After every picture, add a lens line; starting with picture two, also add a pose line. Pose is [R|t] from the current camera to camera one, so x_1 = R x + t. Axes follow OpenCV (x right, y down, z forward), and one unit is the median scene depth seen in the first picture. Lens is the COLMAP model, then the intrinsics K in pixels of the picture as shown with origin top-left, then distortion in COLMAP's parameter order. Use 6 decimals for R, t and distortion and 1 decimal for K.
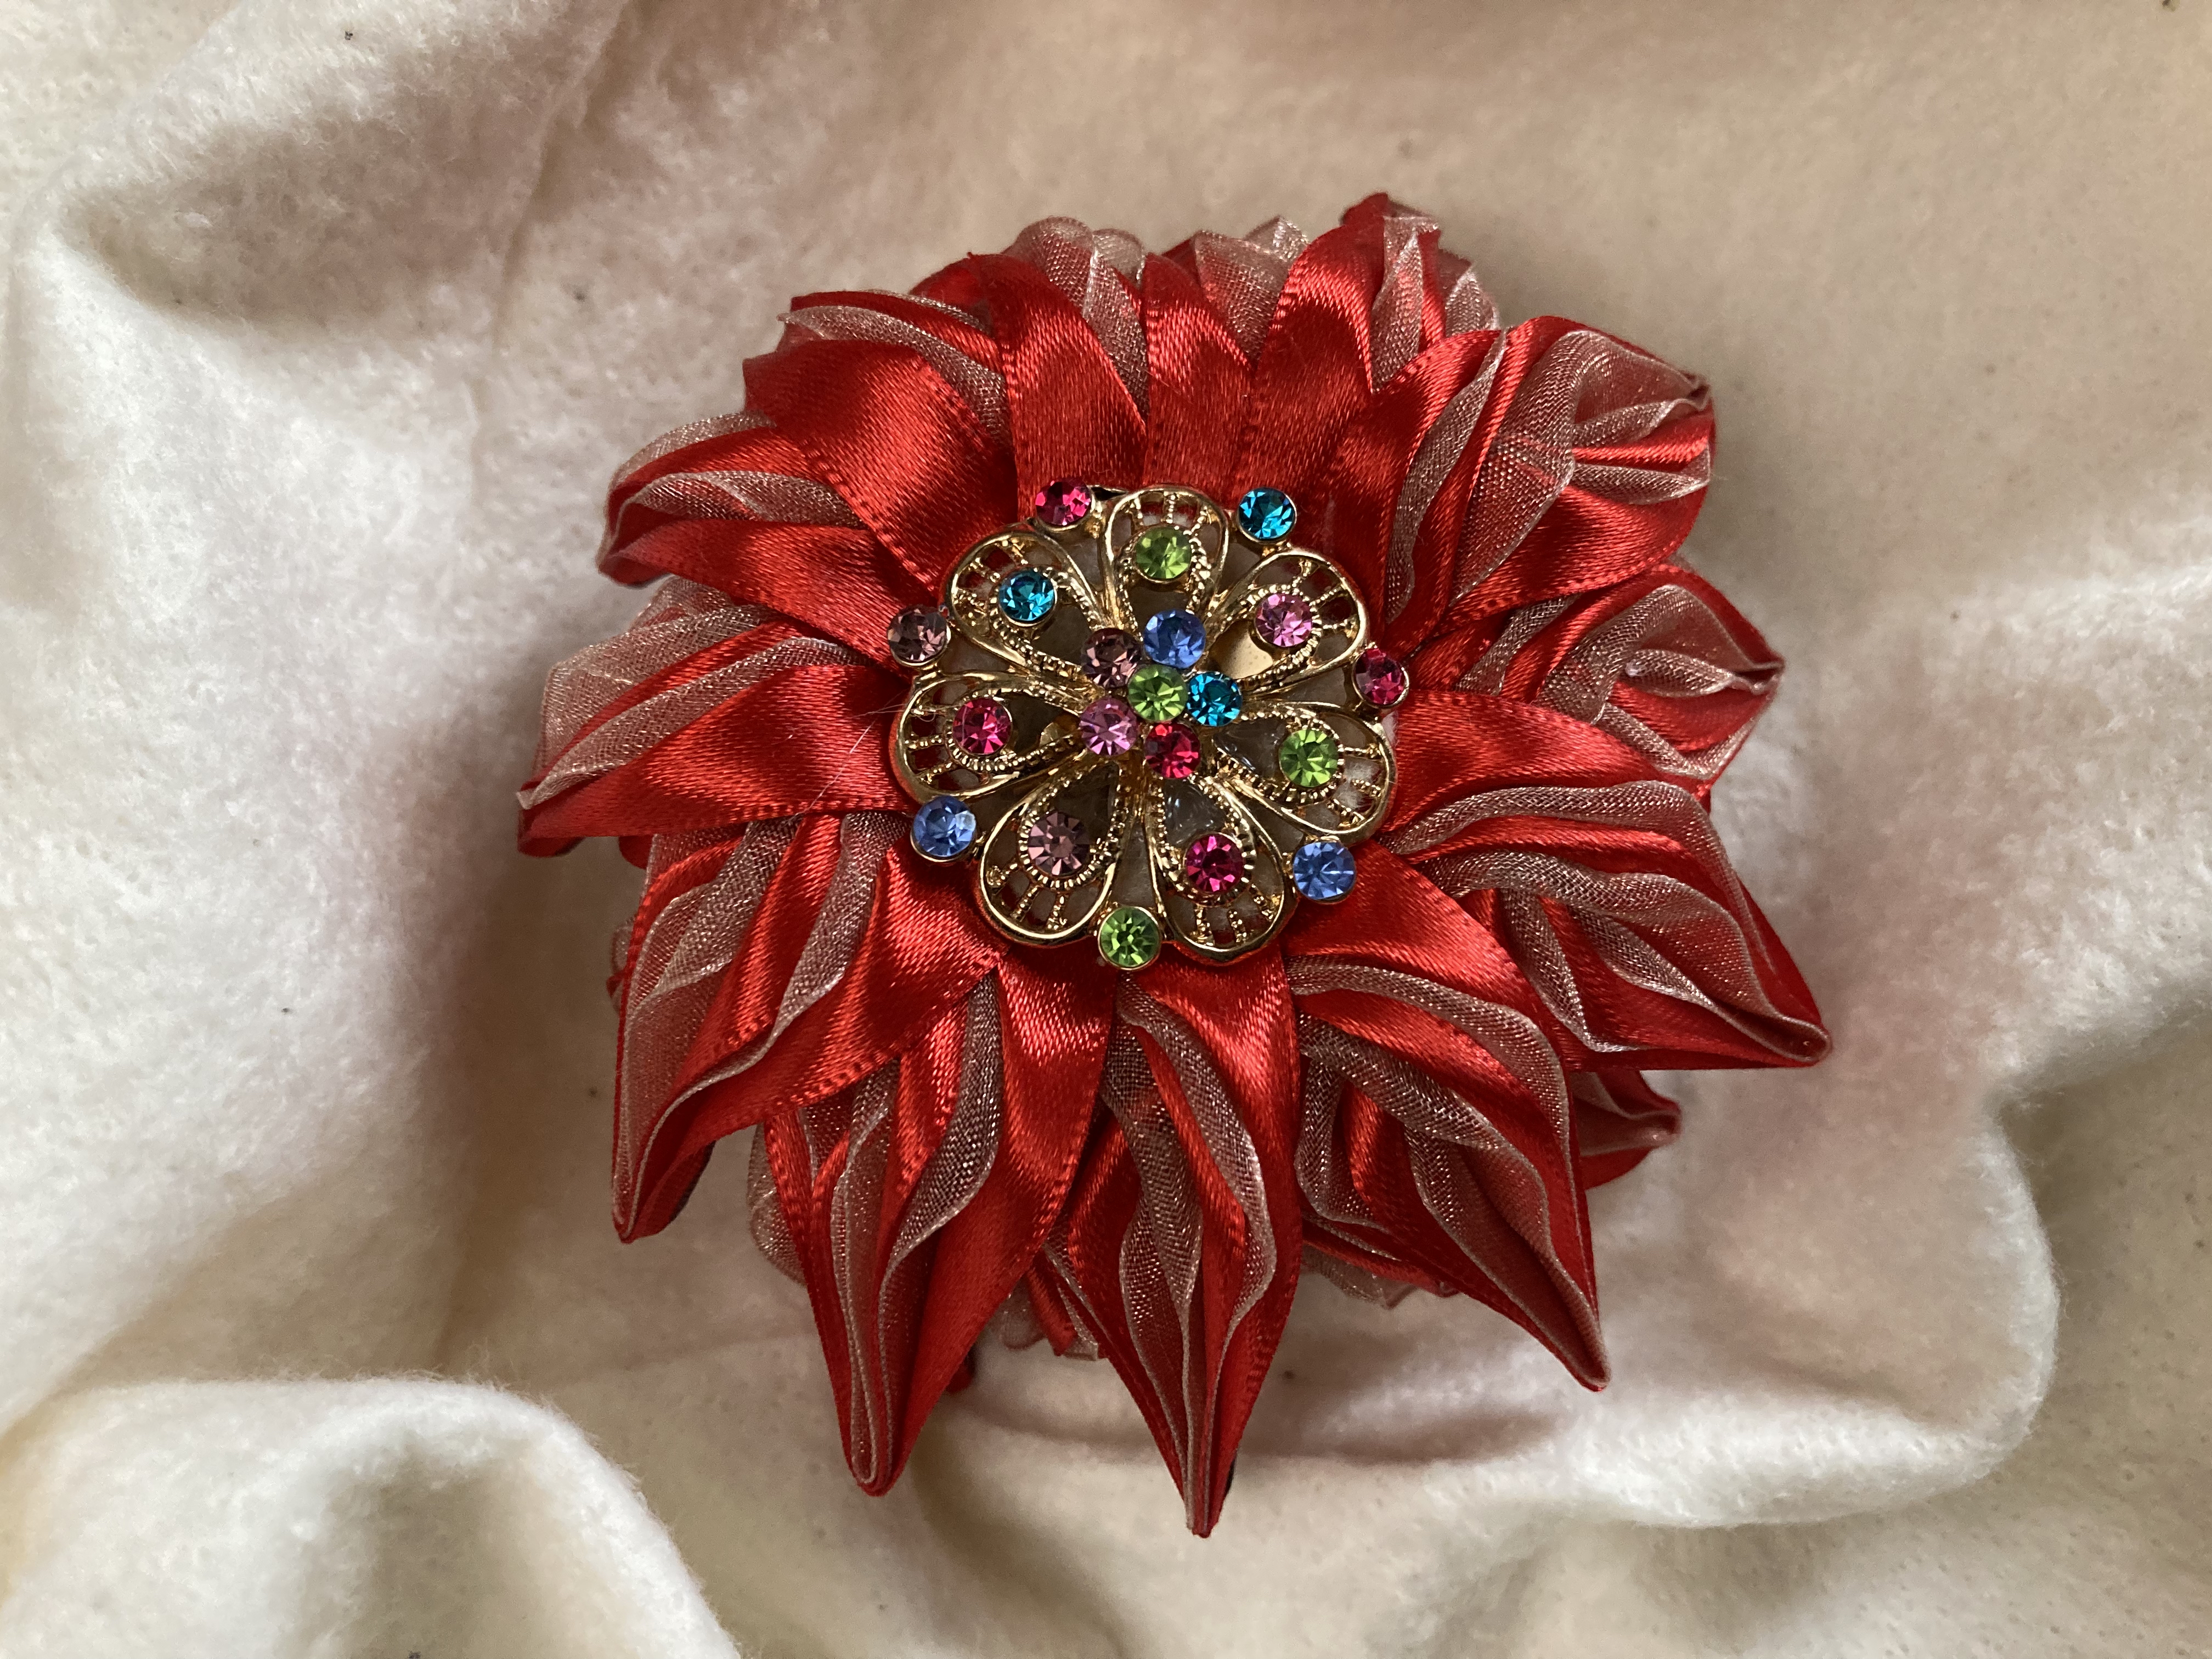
lens RADIAL K [[1789.8, 0, 1106.0], [0, 1789.8, 829.5], [0, 0, 1]] dist [0.024540, -0.068162]
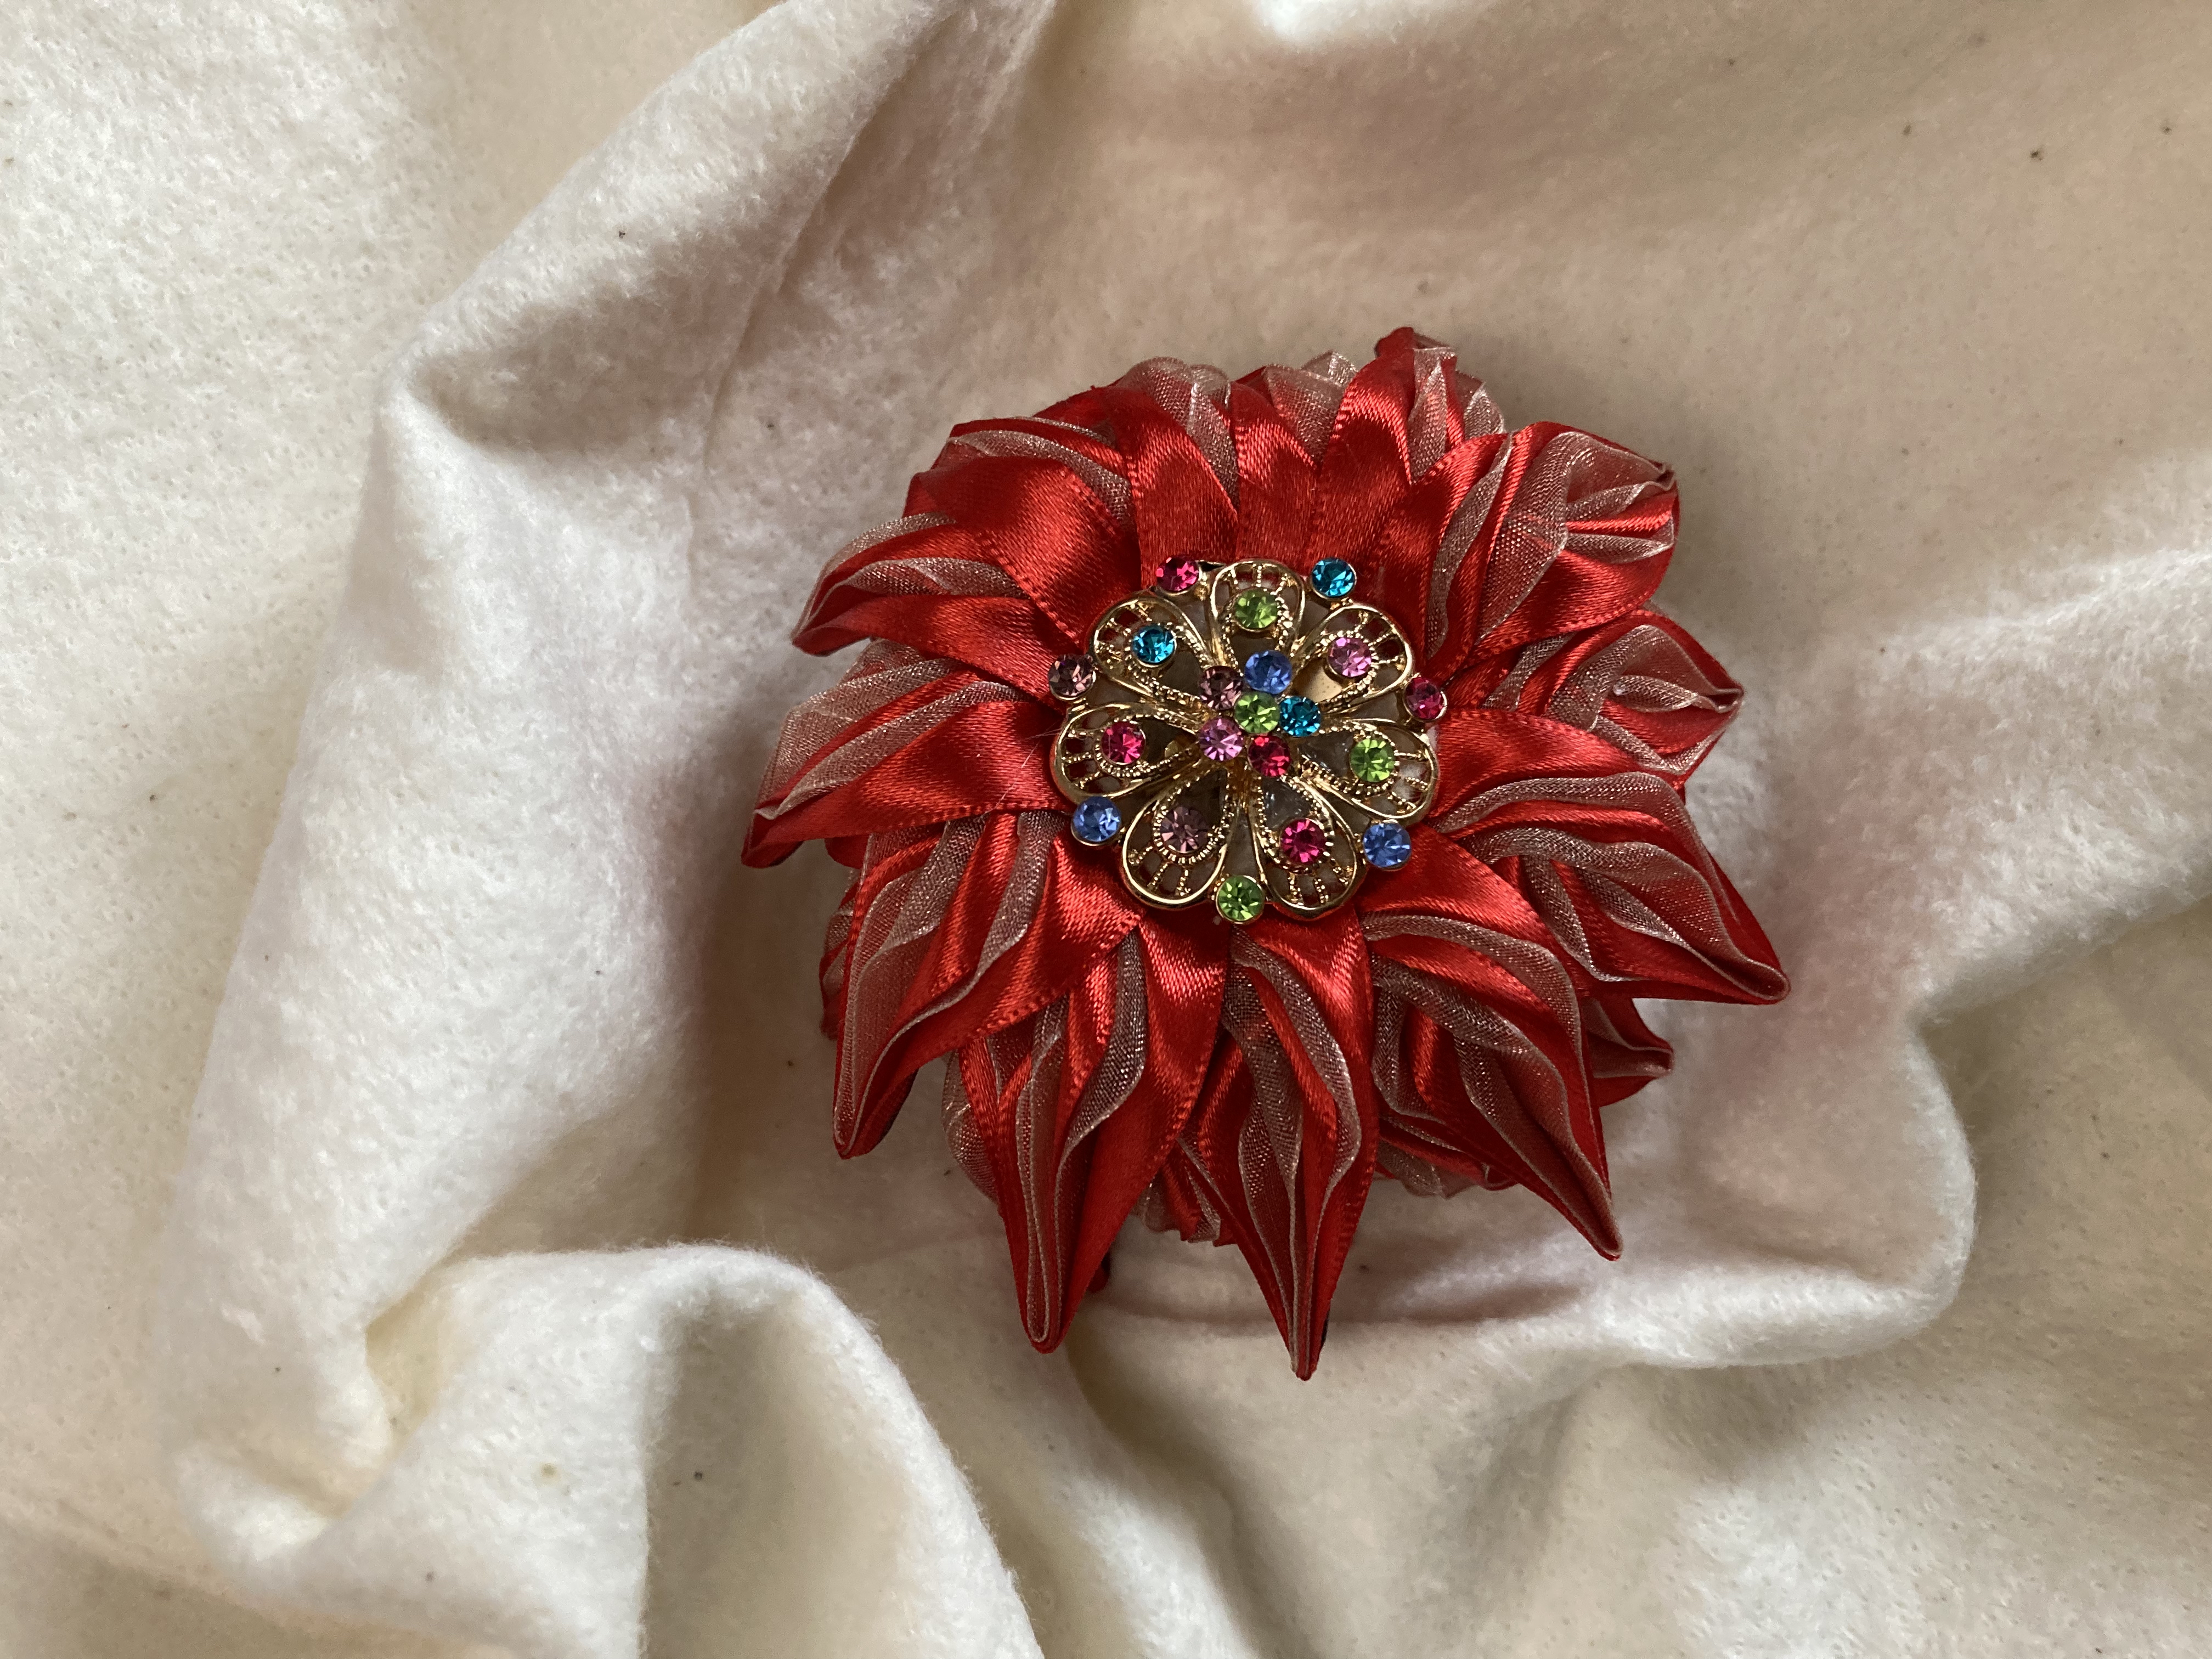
lens RADIAL K [[1797.7, 0, 1093.9], [0, 1797.7, 852.9], [0, 0, 1]] dist [0.051552, -0.144246]
pose [[0.999633, -0.024664, -0.011174, -0.075943], [0.024169, 0.998808, -0.042414, 0.076753], [0.012207, 0.042128, 0.999038, -0.311622]]
